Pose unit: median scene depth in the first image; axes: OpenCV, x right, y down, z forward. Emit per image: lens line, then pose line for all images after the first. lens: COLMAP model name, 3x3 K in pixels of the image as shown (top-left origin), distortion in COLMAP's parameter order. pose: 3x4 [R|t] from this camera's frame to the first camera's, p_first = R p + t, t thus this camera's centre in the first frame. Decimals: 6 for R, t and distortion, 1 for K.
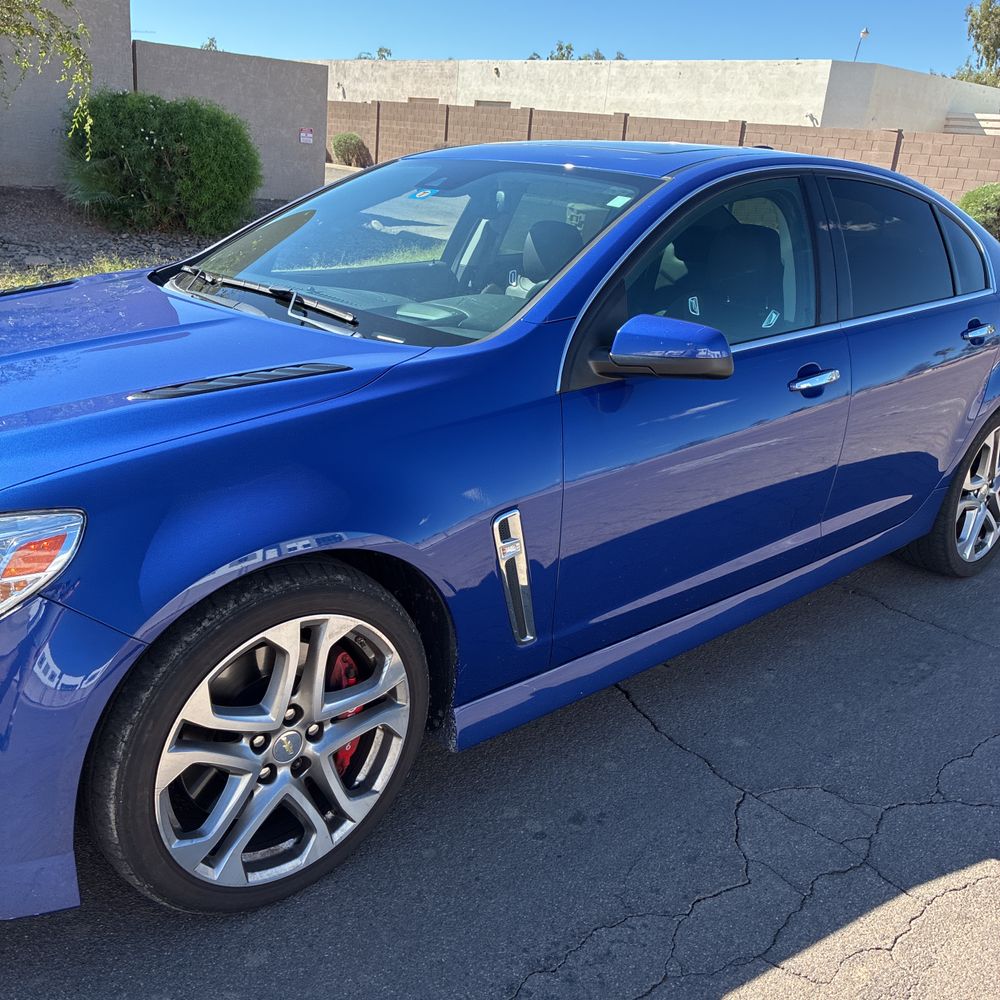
lens RADIAL K [[1009.5, 0, 488.5], [0, 1009.5, 488.8], [0, 0, 1]] dist [0.024348, -0.005405]
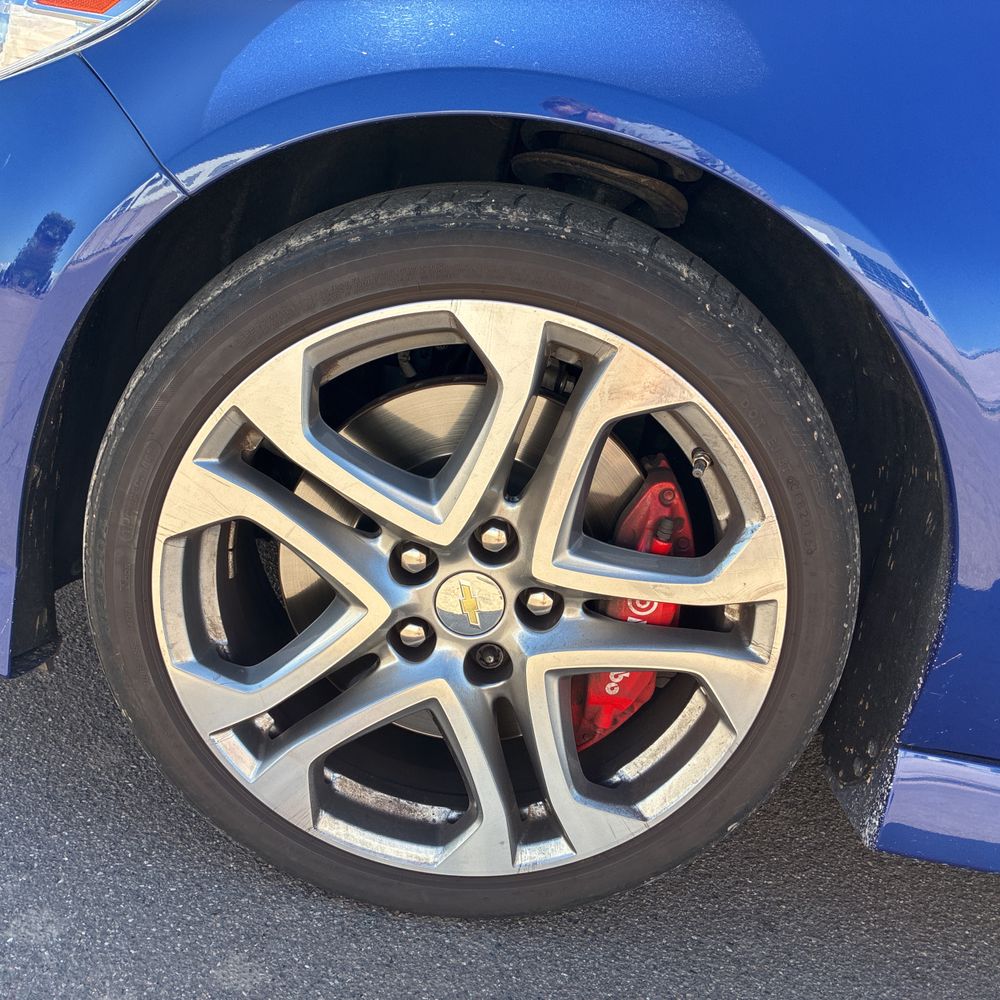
lens RADIAL K [[1020.0, 0, 504.9], [0, 1020.0, 479.1], [0, 0, 1]] dist [0.006938, 0.012639]
pose [[0.736968, 0.303527, -0.603945, 0.076715], [-0.349261, 0.935982, 0.044212, 0.167219], [0.578701, 0.178351, 0.795799, 0.601877]]
